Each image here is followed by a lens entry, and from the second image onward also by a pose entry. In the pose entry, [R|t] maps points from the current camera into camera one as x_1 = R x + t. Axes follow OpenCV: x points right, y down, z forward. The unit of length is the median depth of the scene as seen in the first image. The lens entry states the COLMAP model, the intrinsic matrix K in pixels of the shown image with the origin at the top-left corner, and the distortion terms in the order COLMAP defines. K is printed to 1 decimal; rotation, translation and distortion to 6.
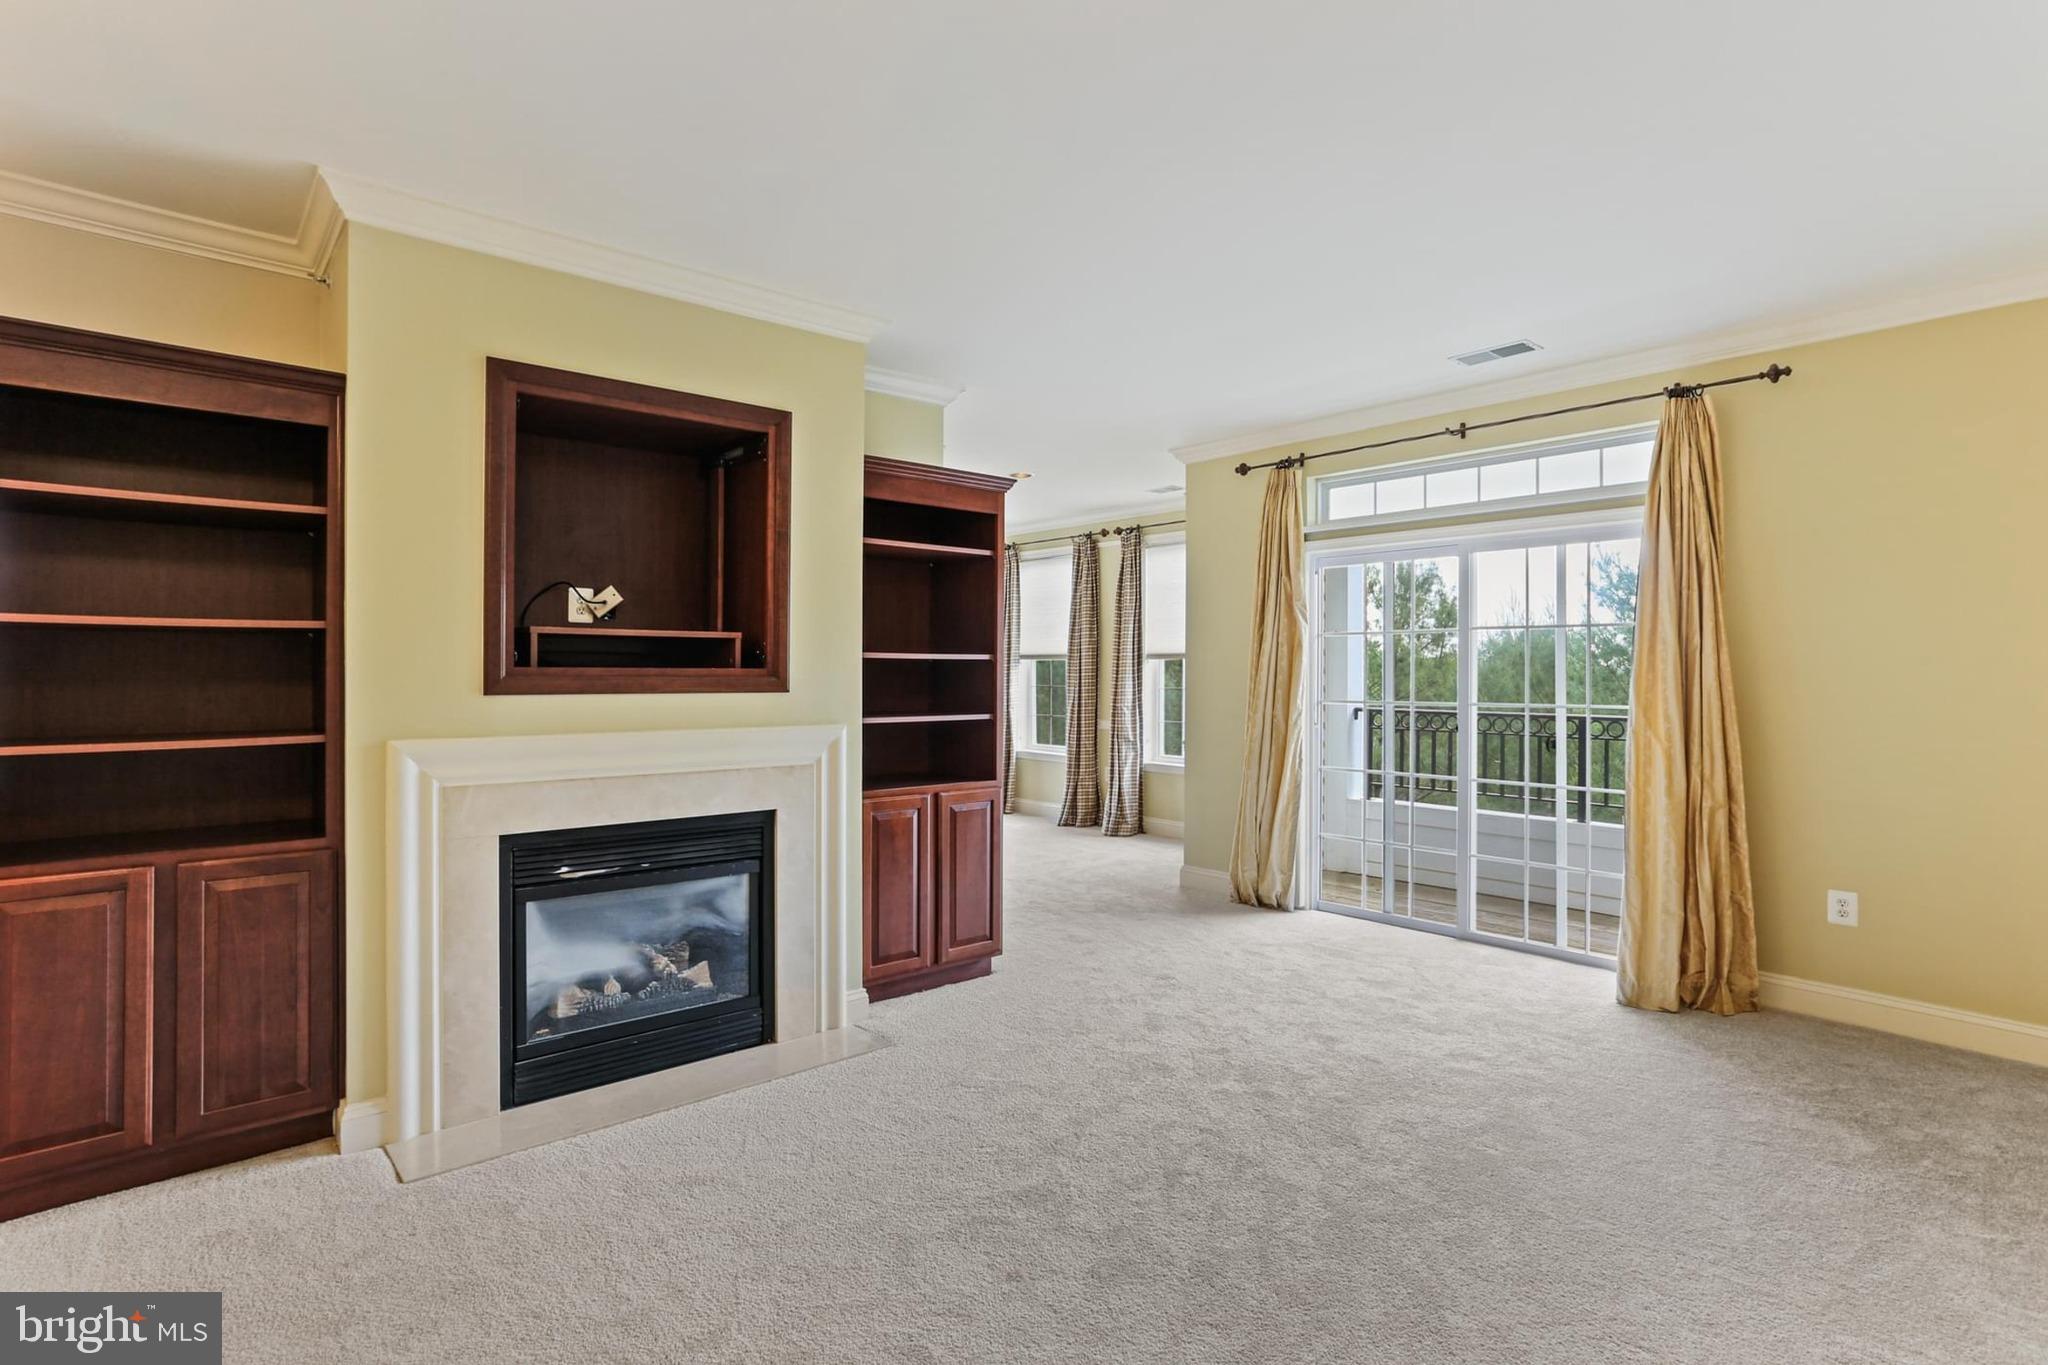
lens RADIAL K [[1010.7, 0, 1027.6], [0, 1010.7, 668.2], [0, 0, 1]] dist [-0.006054, 0.000658]
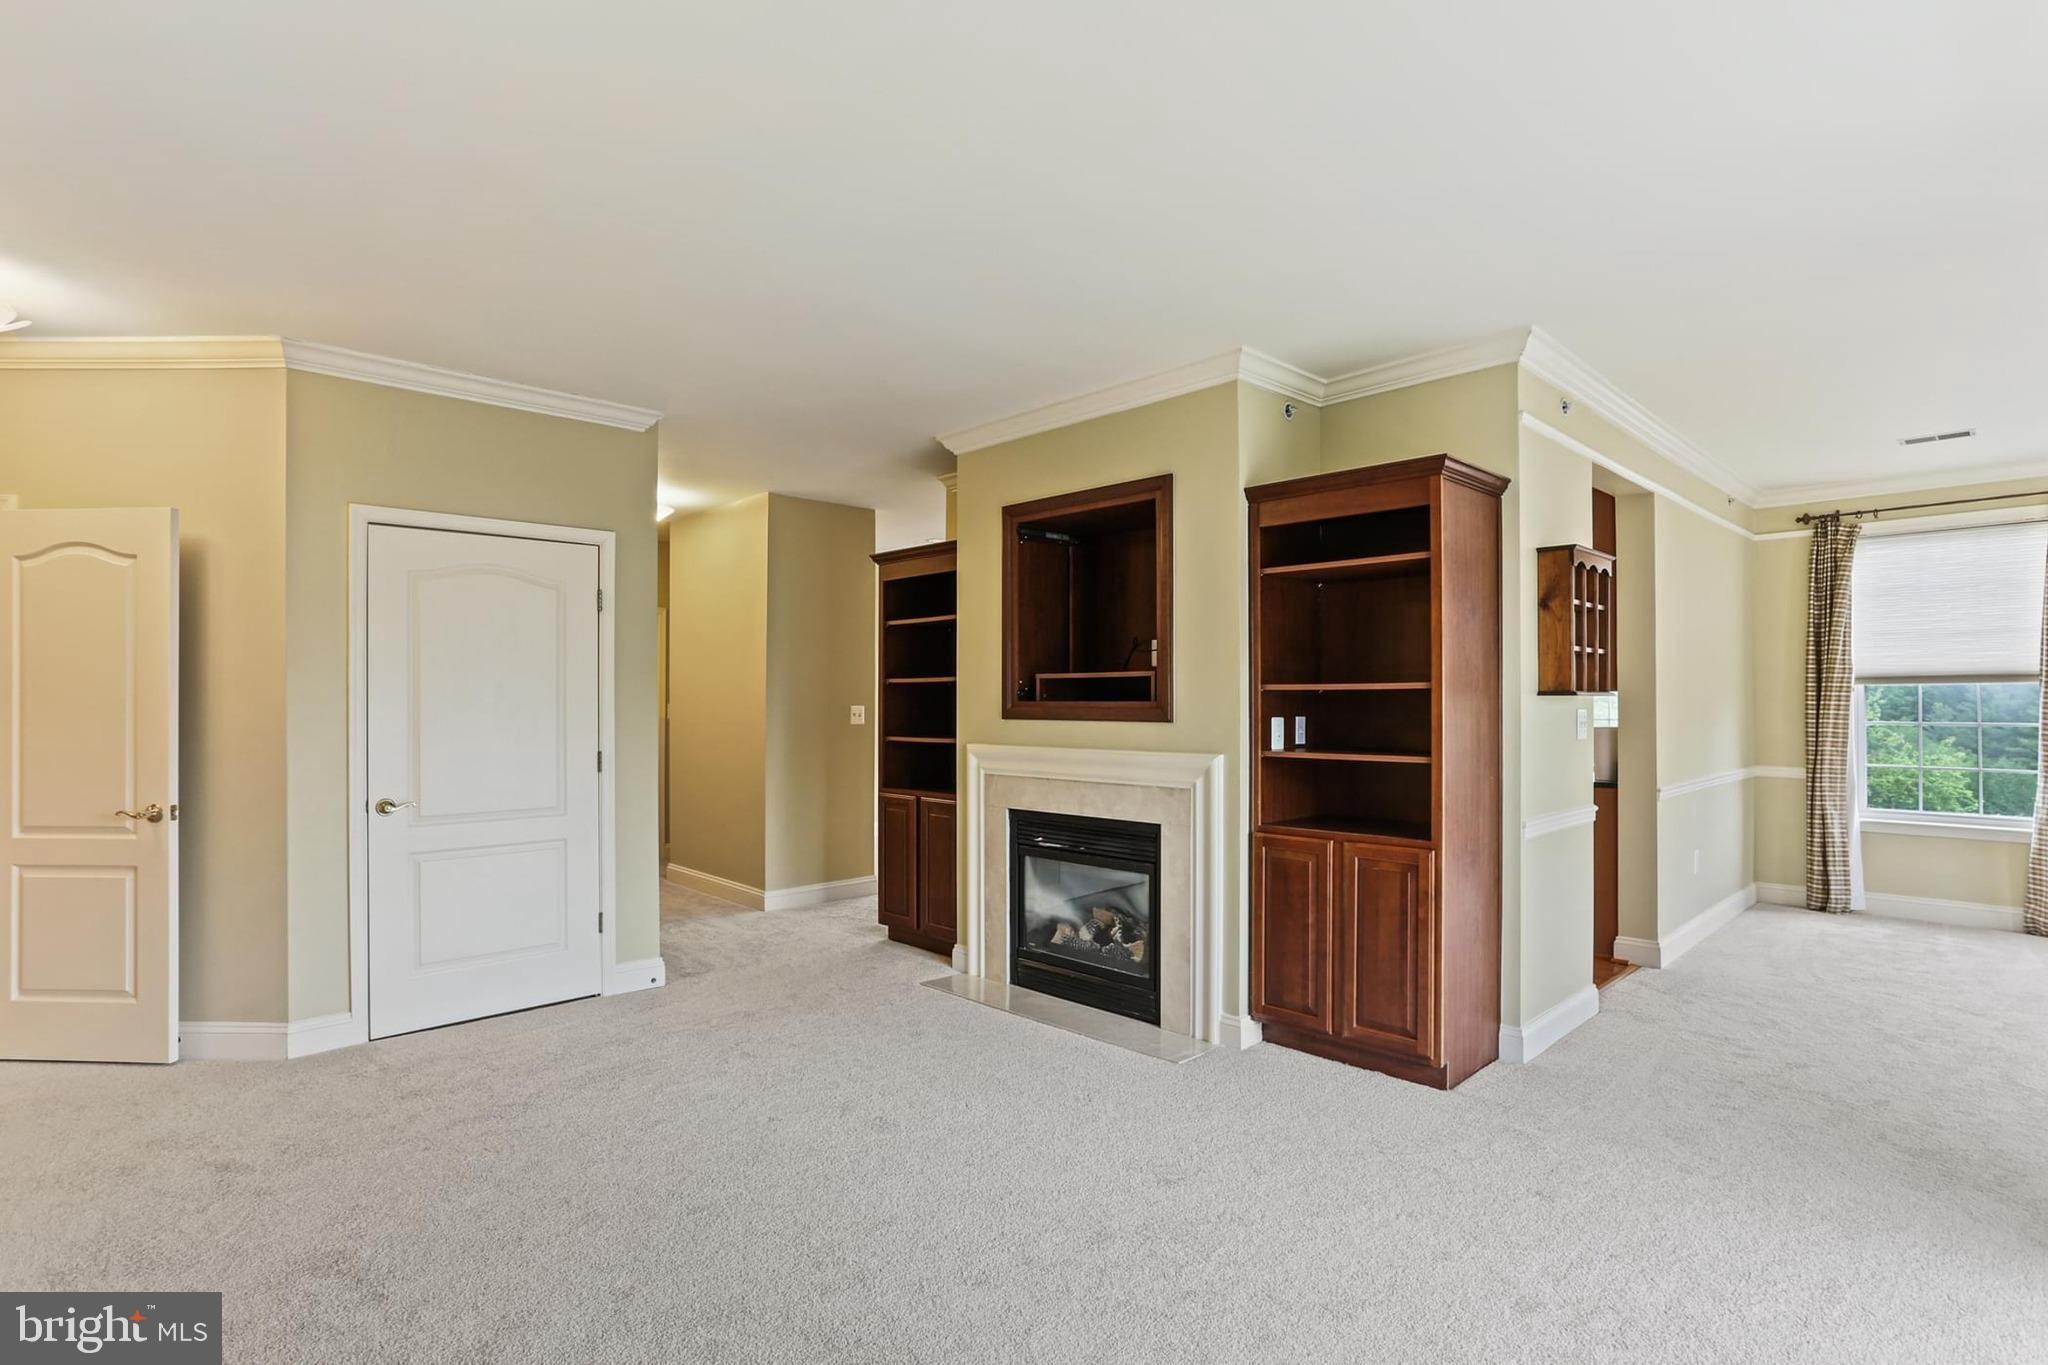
lens RADIAL K [[1010.7, 0, 1029.3], [0, 1010.7, 698.6], [0, 0, 1]] dist [-0.006054, 0.000658]
pose [[0.083354, -0.005185, -0.996507, 0.512758], [0.004129, 0.999980, -0.004858, 0.001186], [0.996511, -0.003710, 0.083374, 0.439455]]
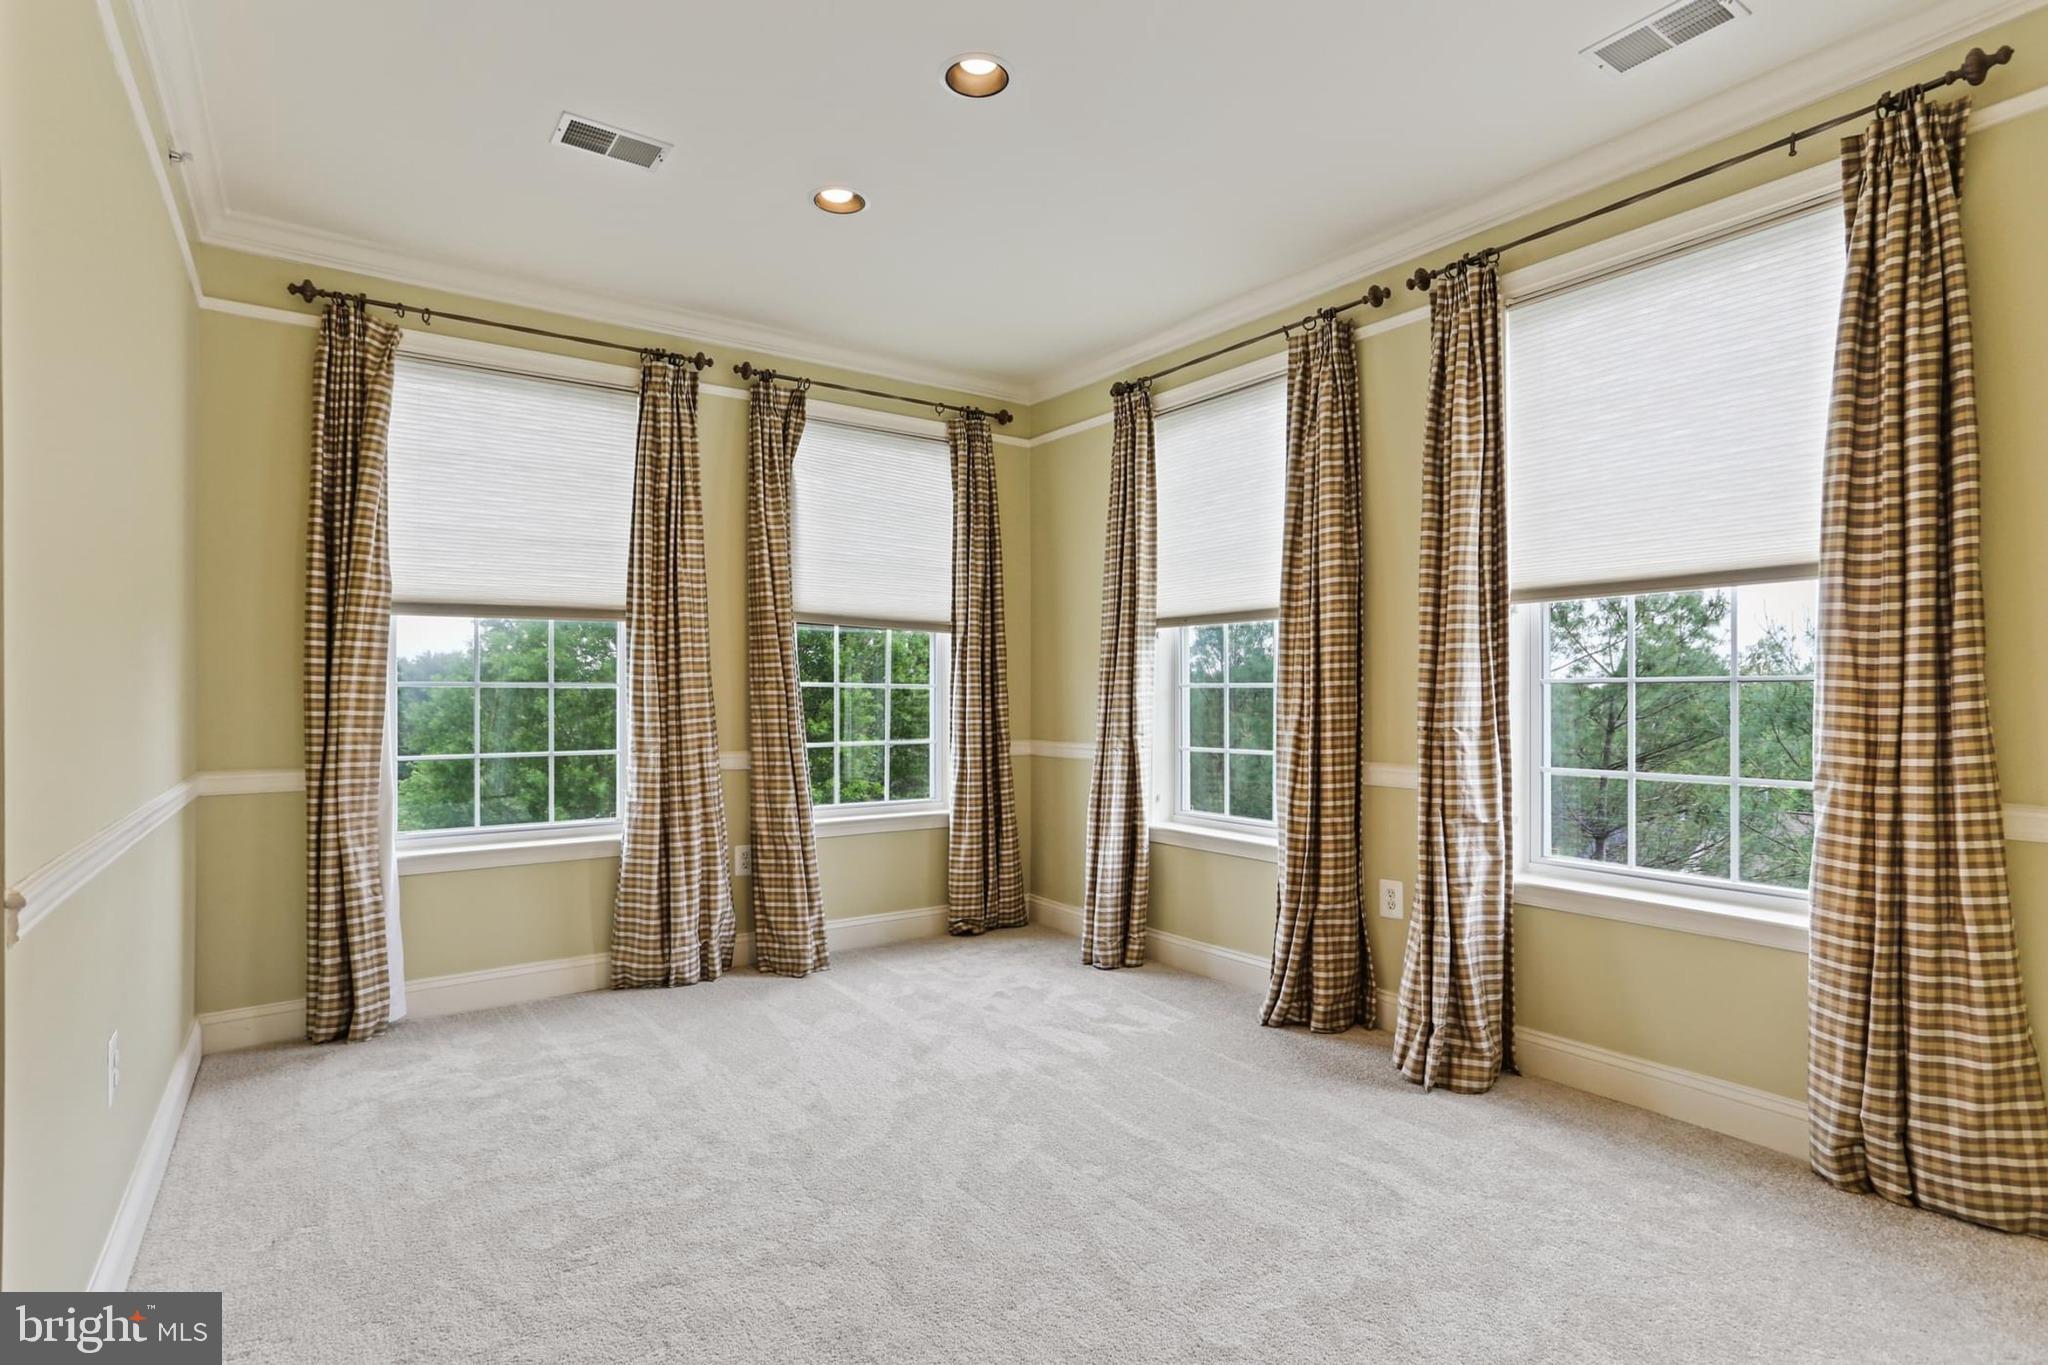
lens RADIAL K [[1010.7, 0, 1025.0], [0, 1010.7, 689.9], [0, 0, 1]] dist [-0.006054, 0.000658]
pose [[0.995551, -0.004752, -0.094106, -0.037244], [0.004563, 0.999987, -0.002215, 0.031866], [0.094116, 0.001775, 0.995560, 0.835383]]
